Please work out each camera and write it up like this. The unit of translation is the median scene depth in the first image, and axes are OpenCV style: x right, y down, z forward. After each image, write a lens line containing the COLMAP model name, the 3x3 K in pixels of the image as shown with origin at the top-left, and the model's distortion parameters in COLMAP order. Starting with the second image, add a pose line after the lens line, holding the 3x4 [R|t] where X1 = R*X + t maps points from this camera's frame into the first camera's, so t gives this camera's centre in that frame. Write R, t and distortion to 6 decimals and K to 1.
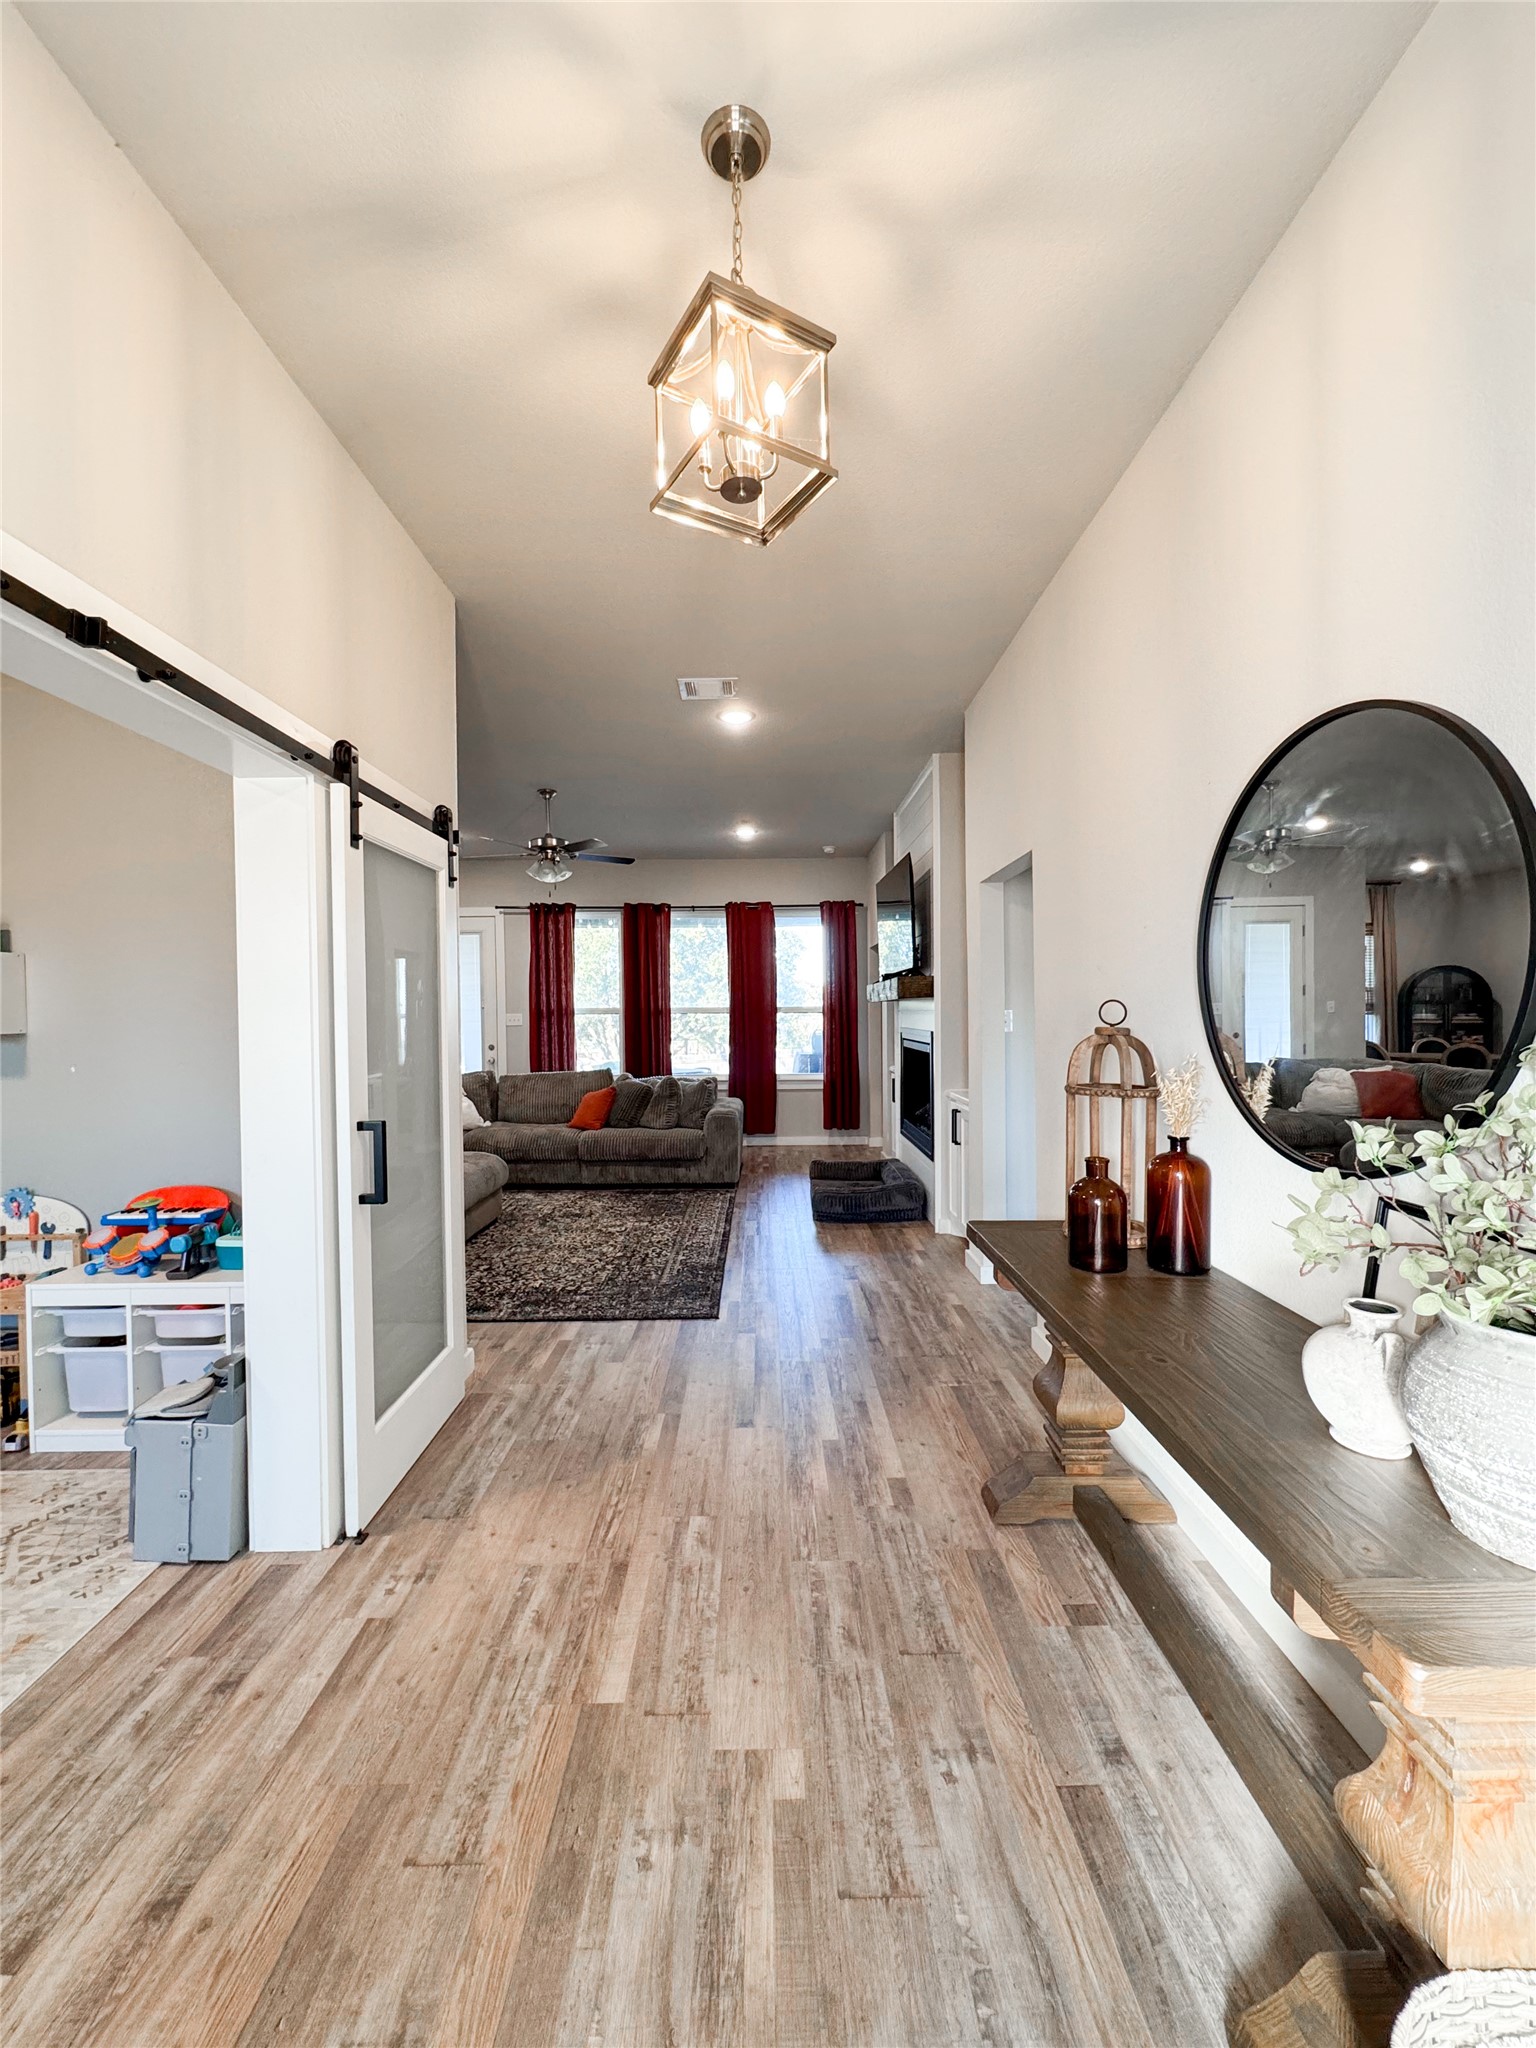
lens RADIAL K [[820.3, 0, 773.7], [0, 820.3, 1023.1], [0, 0, 1]] dist [-0.001899, 0.000228]
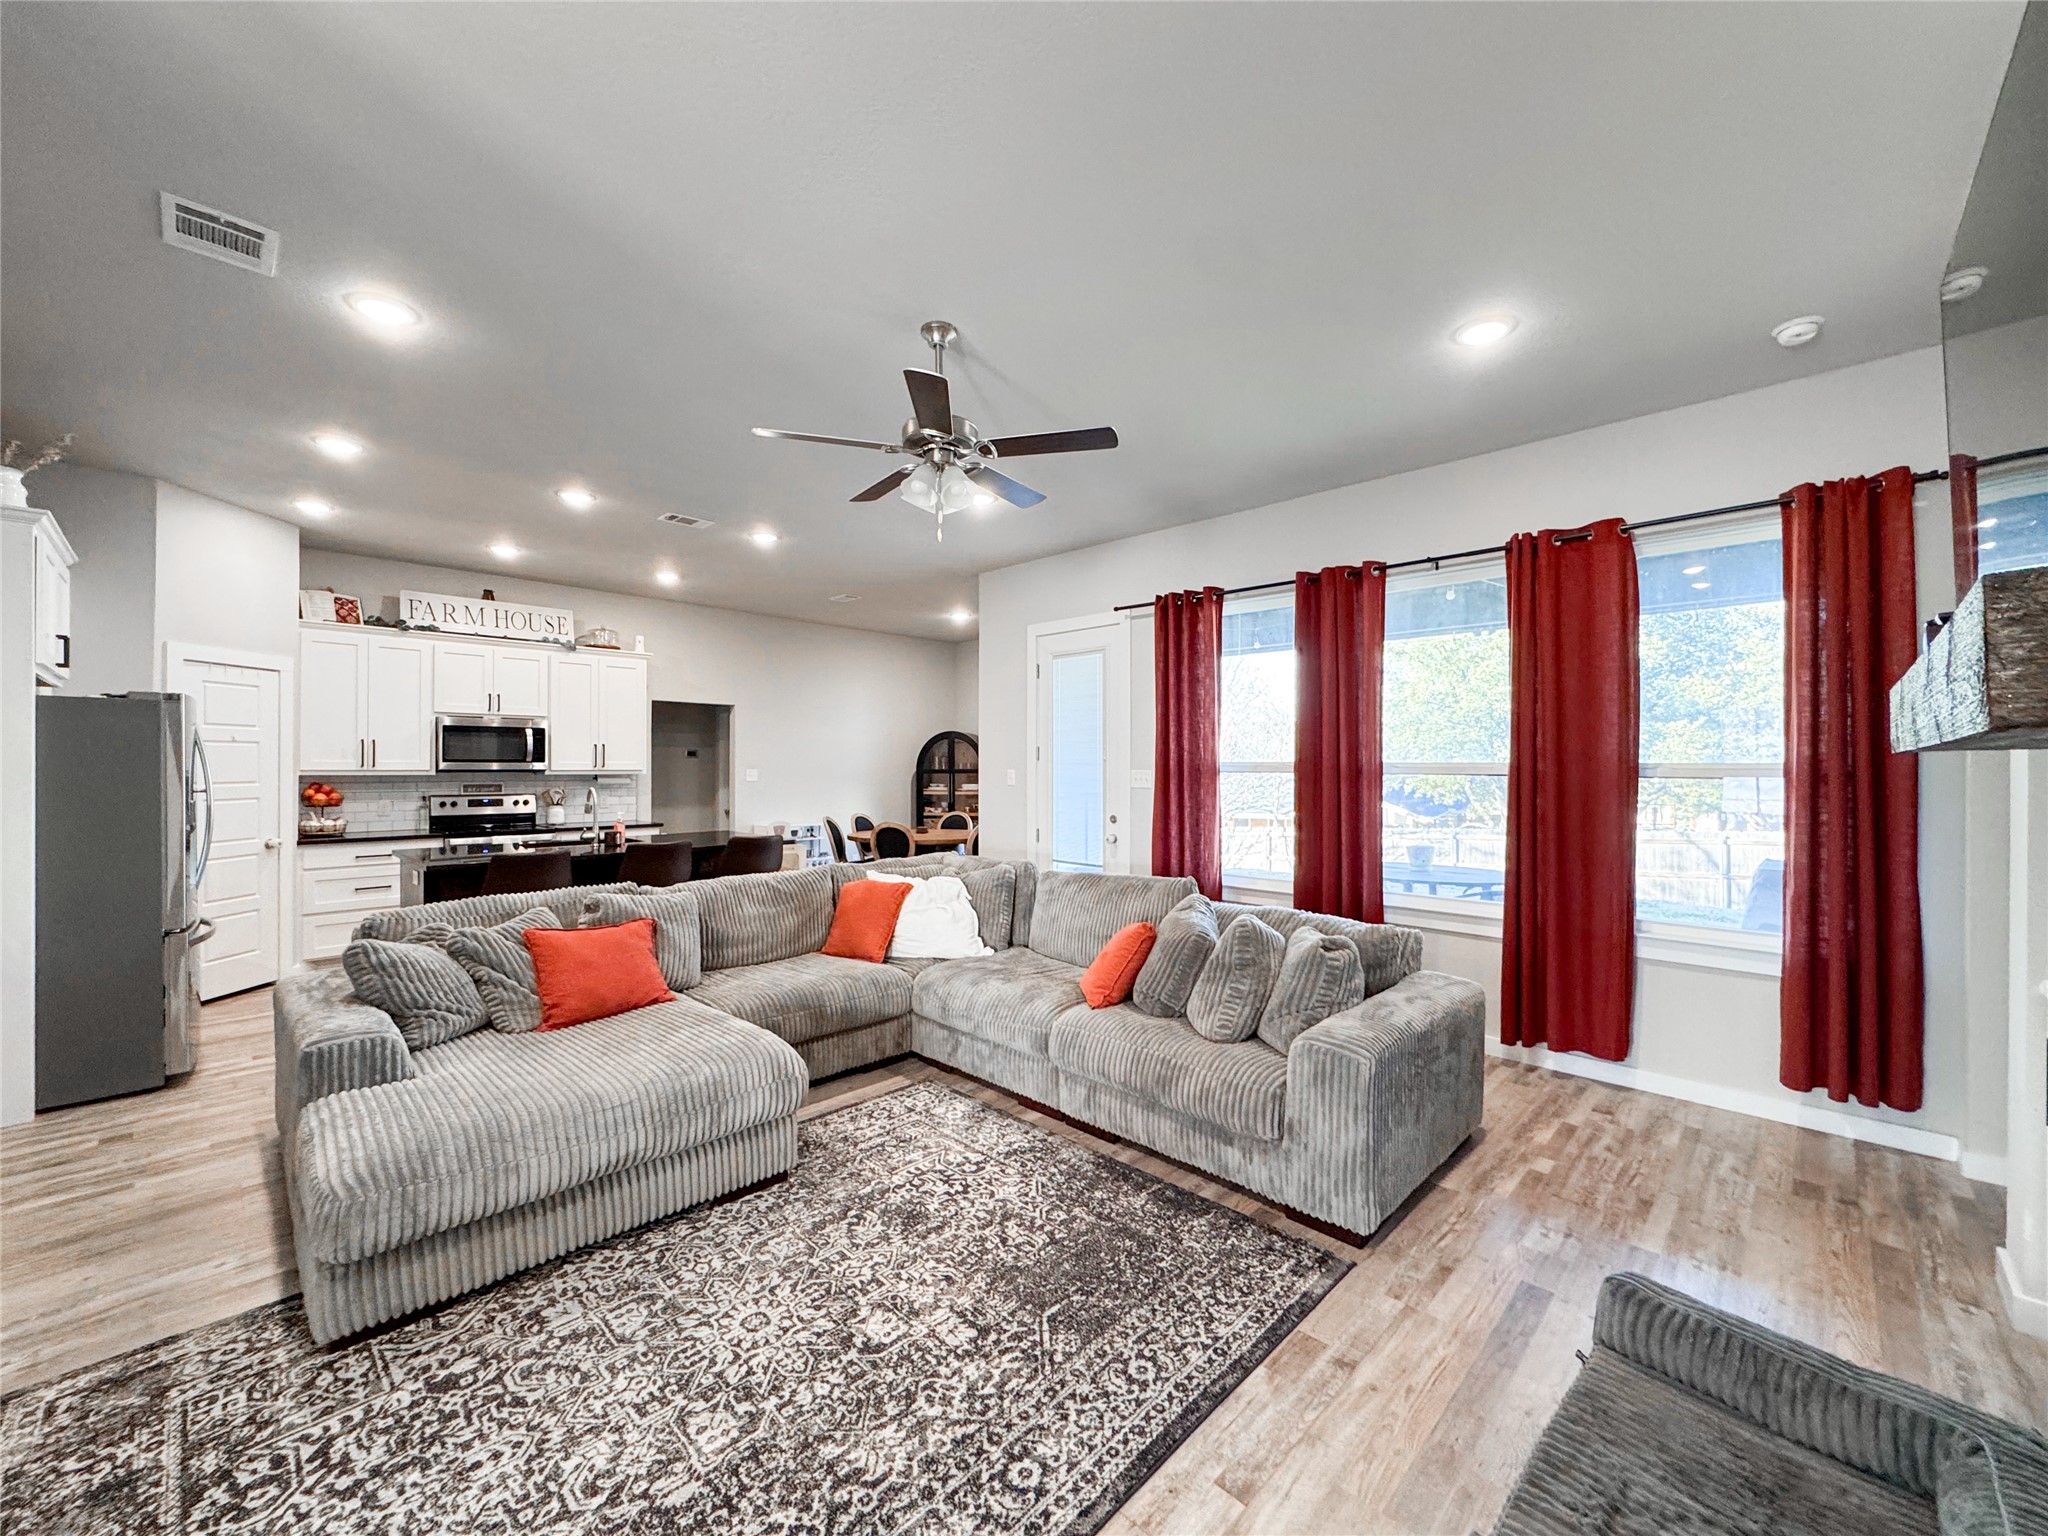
lens RADIAL K [[820.3, 0, 1029.1], [0, 820.3, 771.5], [0, 0, 1]] dist [-0.001899, 0.000228]
pose [[0.706775, 0.013419, -0.707311, 0.081767], [-0.018867, 0.999822, 0.000115, -0.009712], [0.707187, 0.013264, 0.706902, 0.481414]]
